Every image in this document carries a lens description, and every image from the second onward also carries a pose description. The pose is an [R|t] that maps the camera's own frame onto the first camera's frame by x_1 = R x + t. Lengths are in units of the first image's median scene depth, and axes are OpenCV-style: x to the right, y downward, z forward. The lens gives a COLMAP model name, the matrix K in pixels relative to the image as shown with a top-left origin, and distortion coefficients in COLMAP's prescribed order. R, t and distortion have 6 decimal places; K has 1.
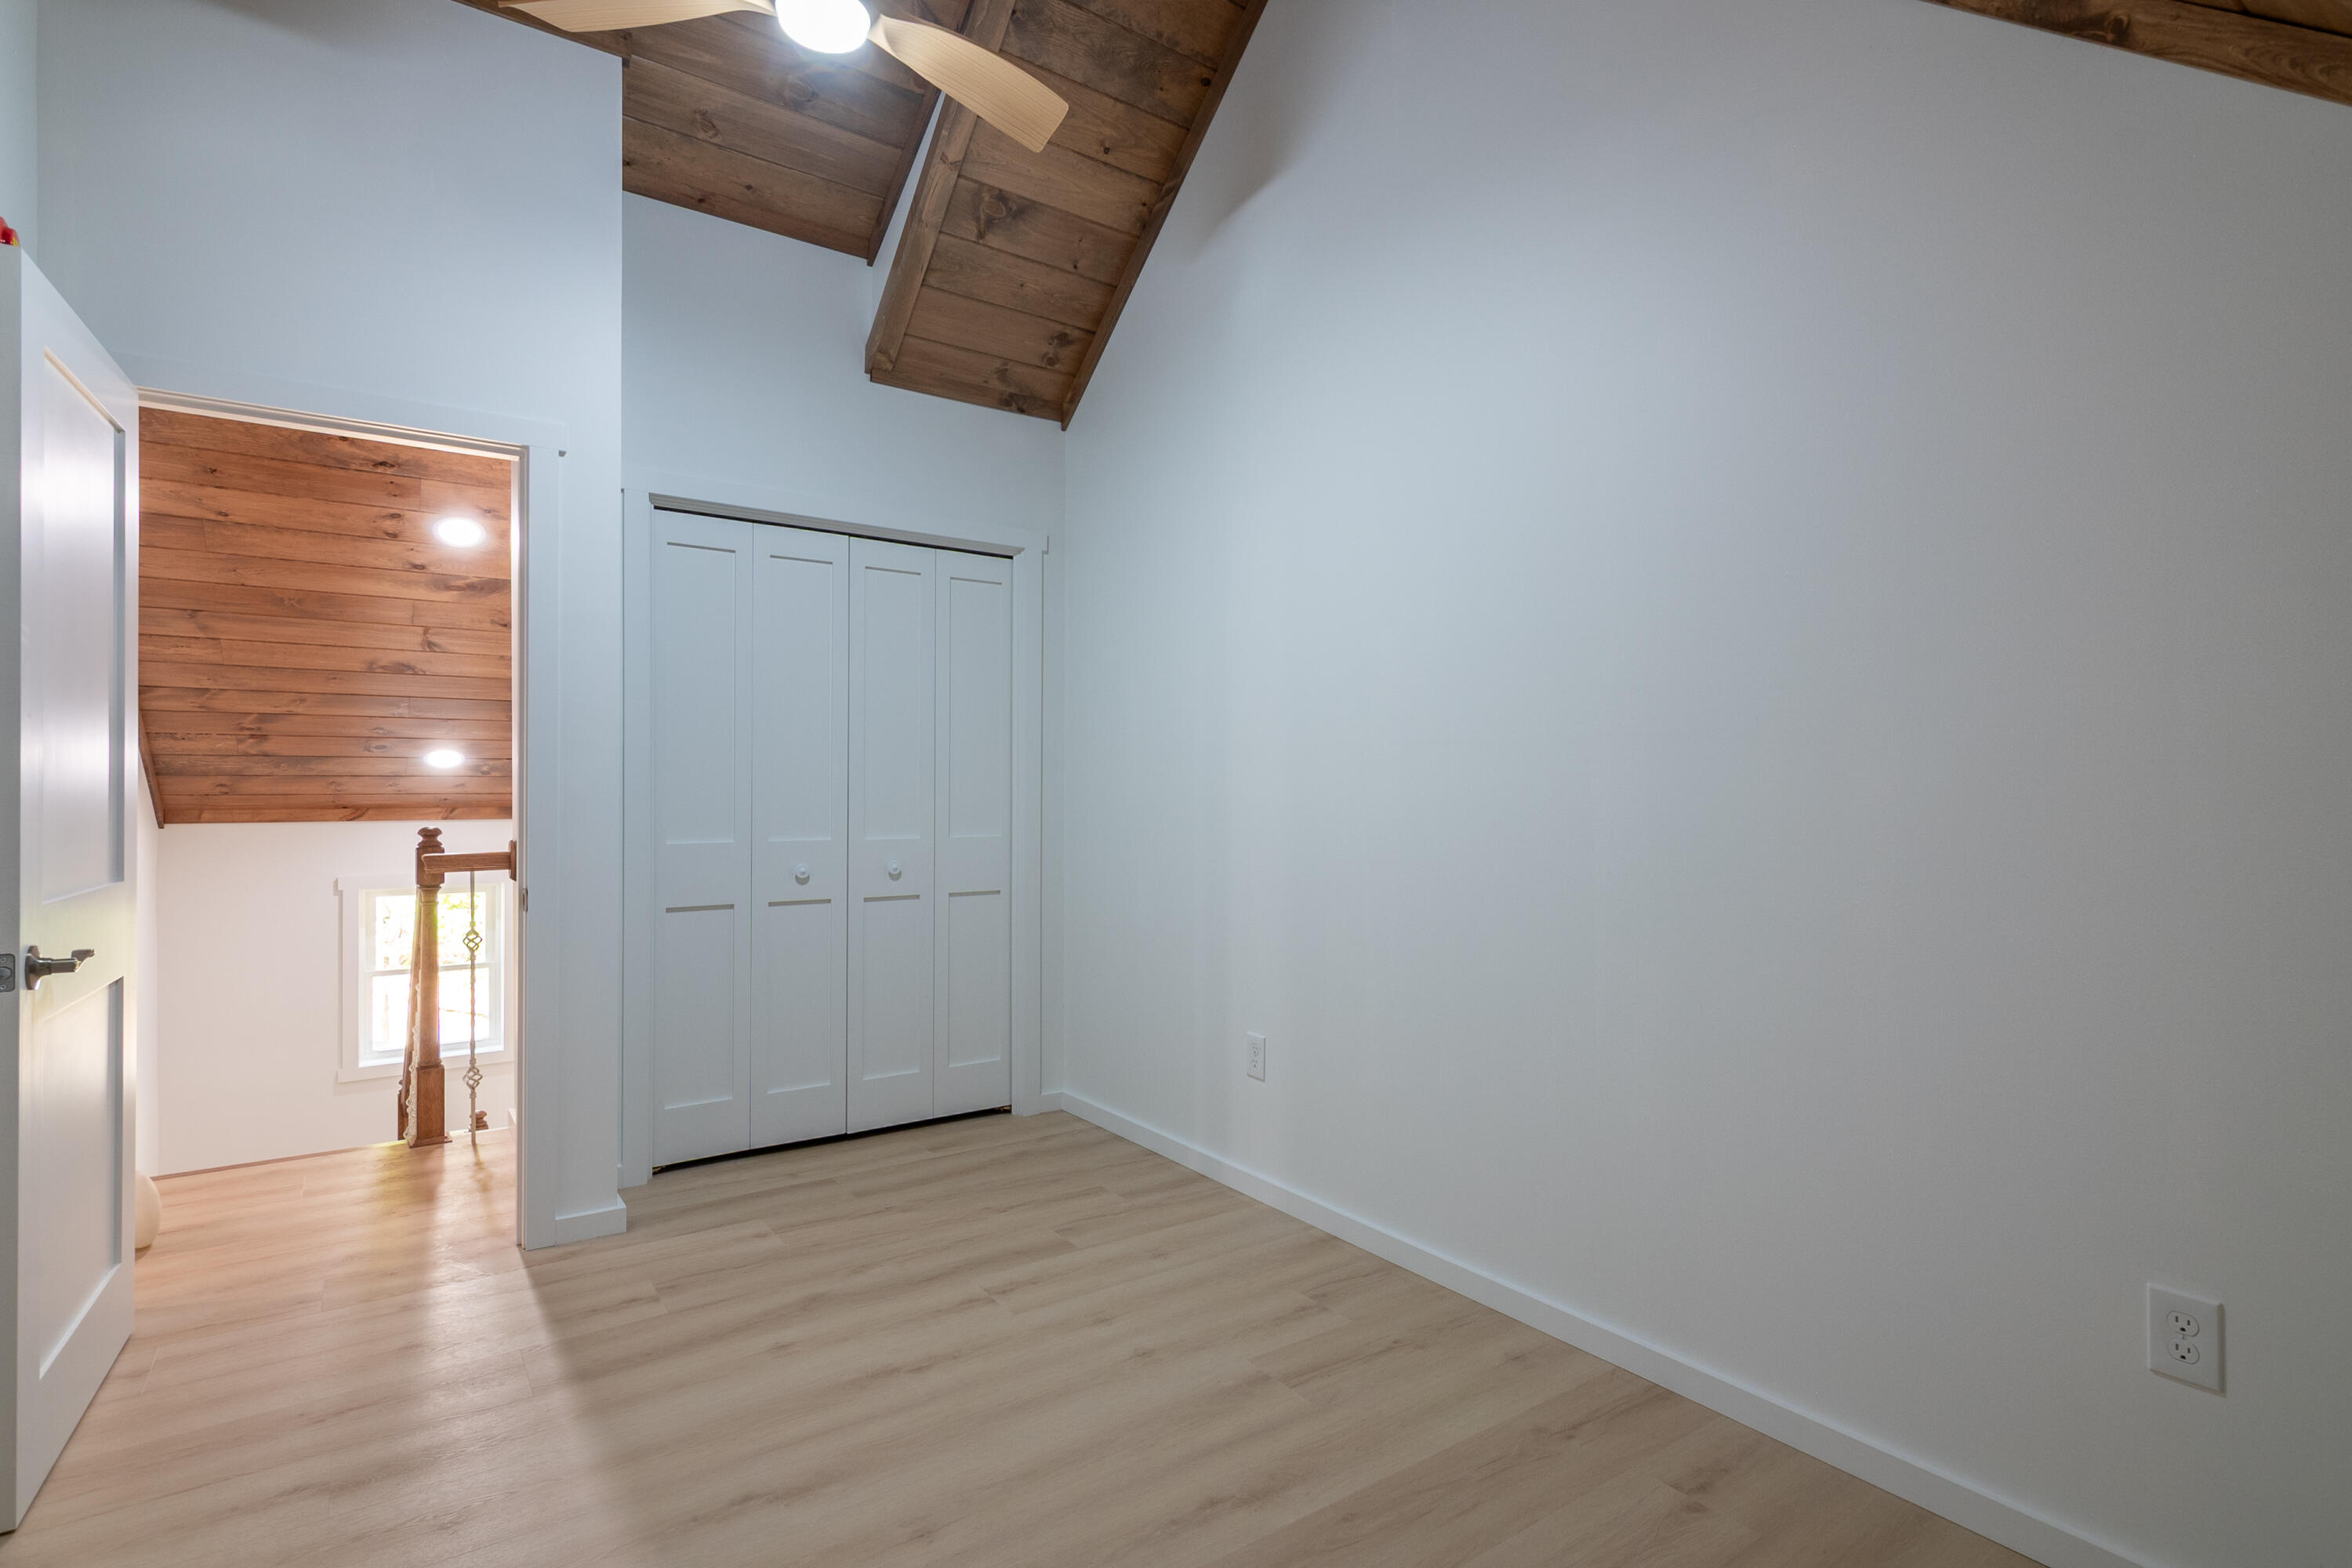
lens RADIAL K [[1144.2, 0, 1179.9], [0, 1144.2, 786.6], [0, 0, 1]] dist [0.003235, 0.000319]
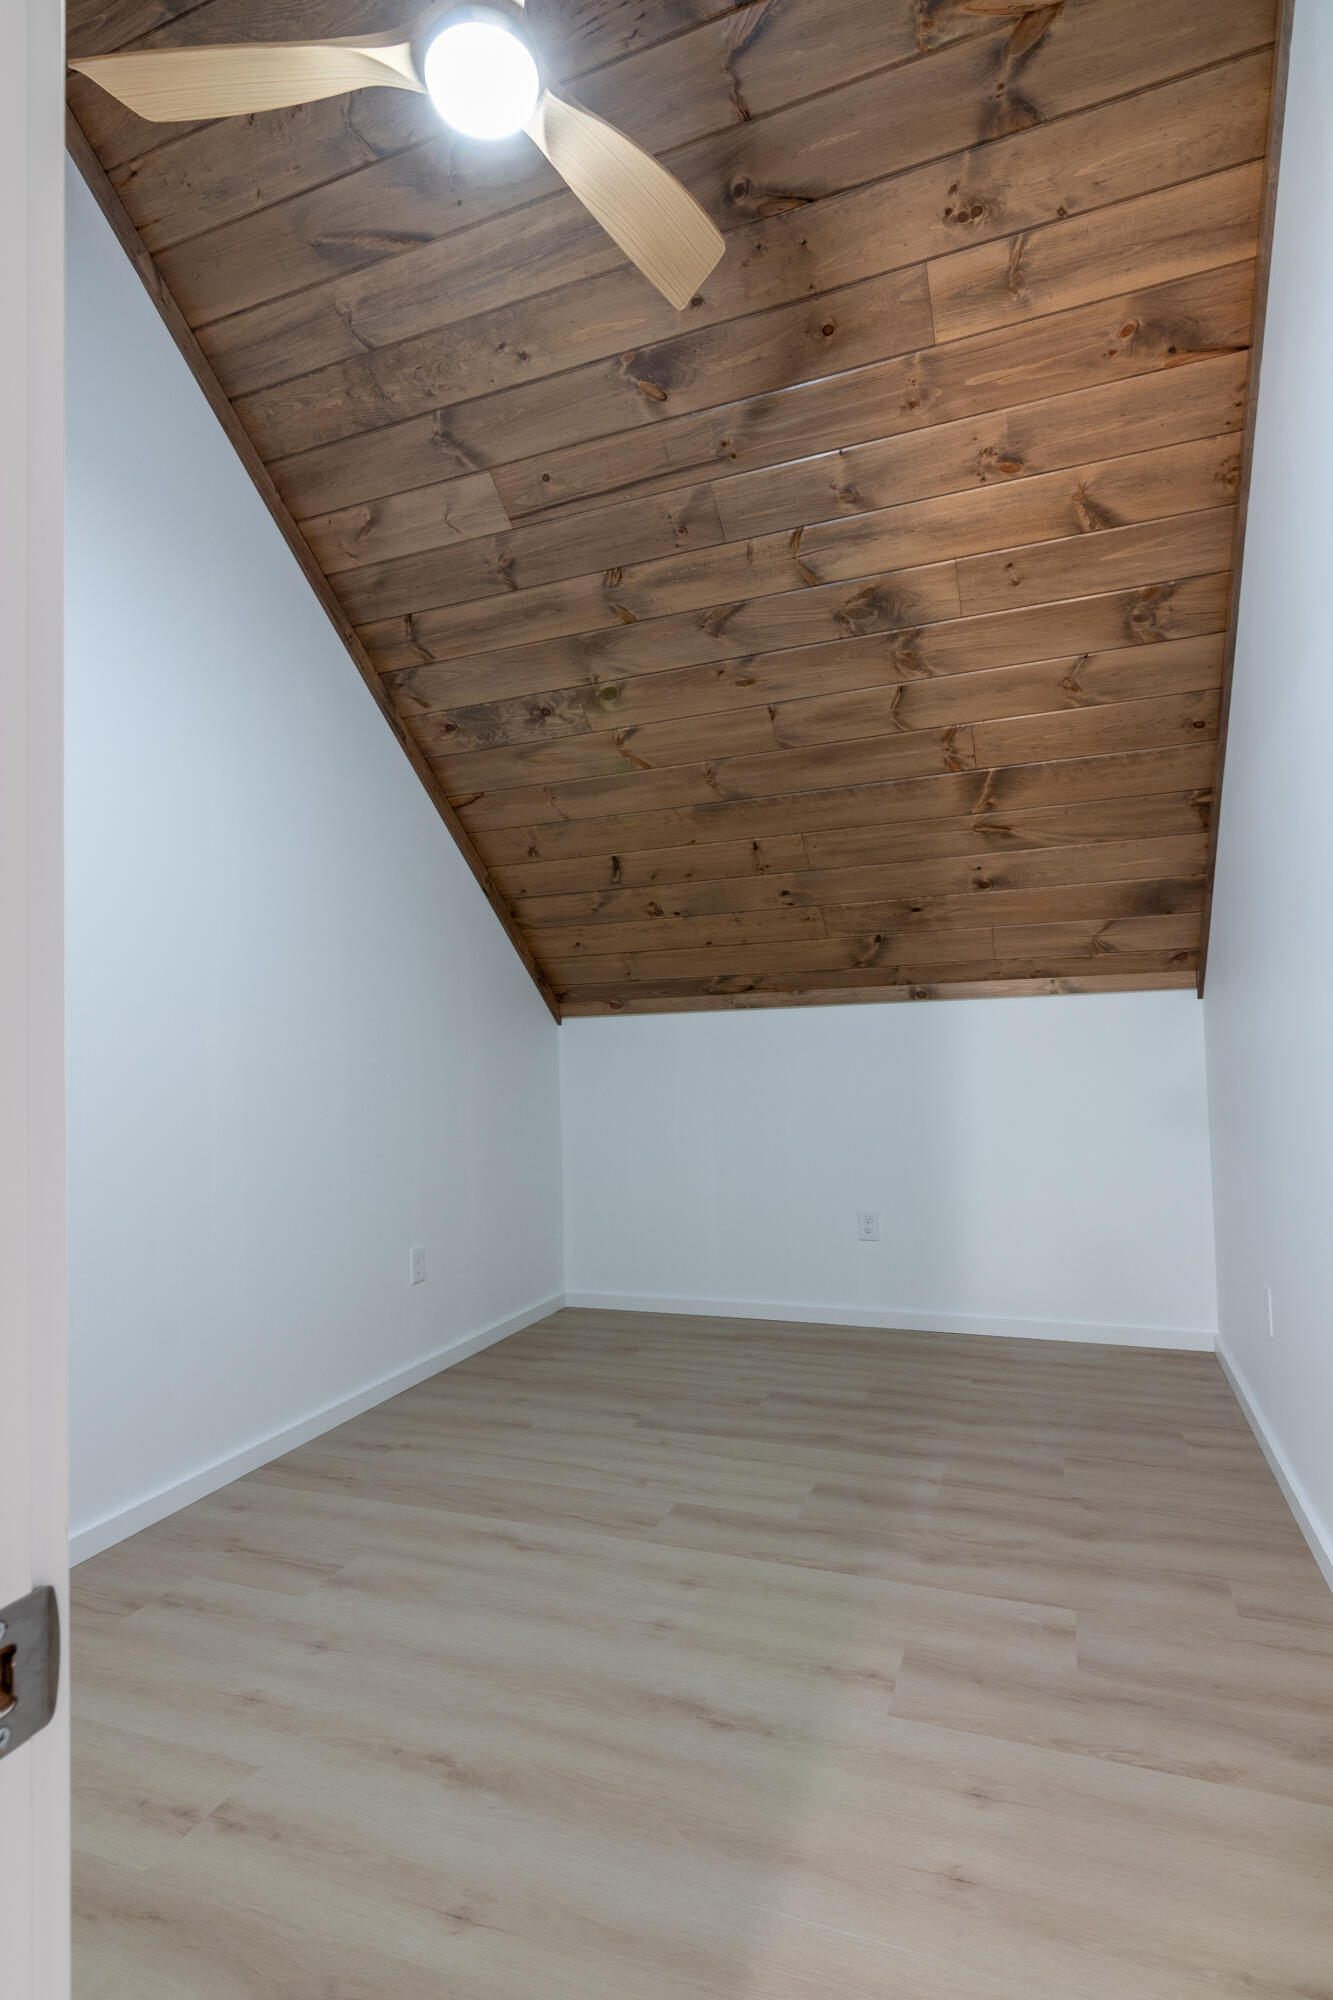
lens RADIAL K [[973.0, 0, 670.7], [0, 973.0, 998.1], [0, 0, 1]] dist [0.003235, 0.000319]
pose [[-0.537631, 0.059679, 0.841066, -0.903131], [0.026919, 0.998198, -0.053621, 0.018465], [-0.842751, -0.006187, -0.538269, 1.213791]]
